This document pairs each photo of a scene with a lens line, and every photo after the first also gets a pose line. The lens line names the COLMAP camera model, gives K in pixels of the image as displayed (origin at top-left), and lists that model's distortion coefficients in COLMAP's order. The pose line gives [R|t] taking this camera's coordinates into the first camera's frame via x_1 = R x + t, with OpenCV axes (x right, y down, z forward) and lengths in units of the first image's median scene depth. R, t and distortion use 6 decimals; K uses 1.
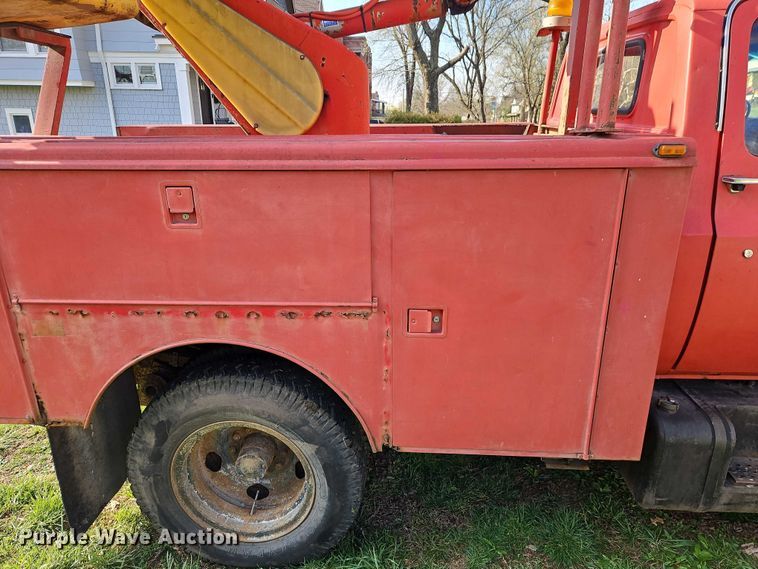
lens RADIAL K [[502.1, 0, 378.4], [0, 502.1, 290.5], [0, 0, 1]] dist [0.070565, -0.053396]
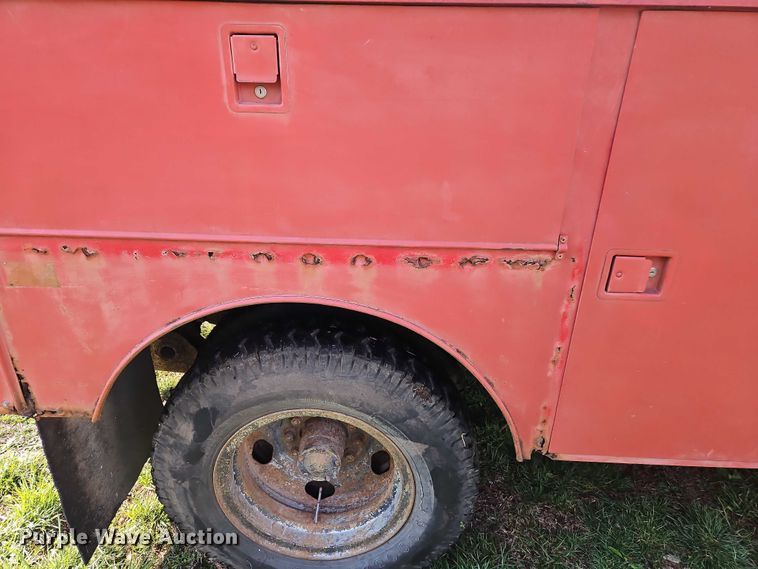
lens RADIAL K [[506.2, 0, 372.1], [0, 506.2, 280.2], [0, 0, 1]] dist [0.073378, -0.062615]
pose [[0.999336, 0.014809, 0.033281, -0.228727], [-0.018228, 0.994318, 0.104877, 0.005653], [-0.031539, -0.105414, 0.993928, 0.328102]]
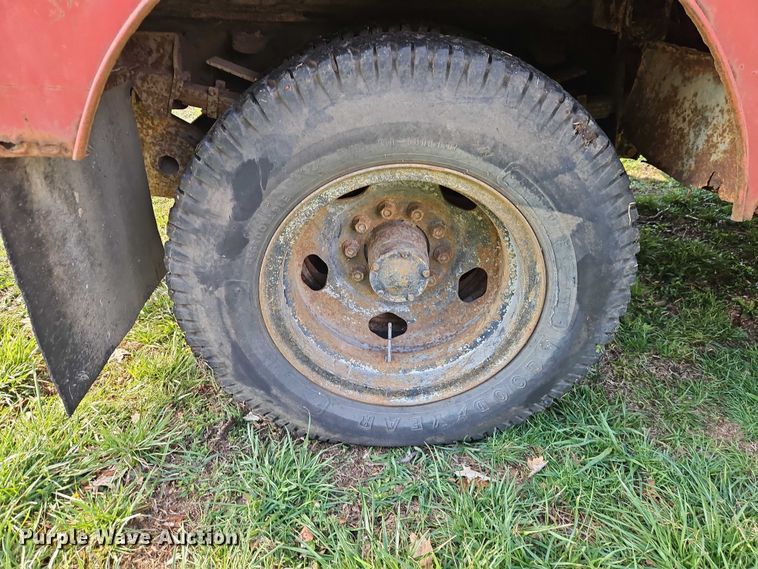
lens RADIAL K [[506.2, 0, 374.5], [0, 506.2, 271.6], [0, 0, 1]] dist [0.073378, -0.062615]
pose [[0.996405, -0.002302, 0.084687, -0.363256], [-0.014256, 0.980821, 0.194389, 0.270977], [-0.083510, -0.194898, 0.977262, 0.546211]]
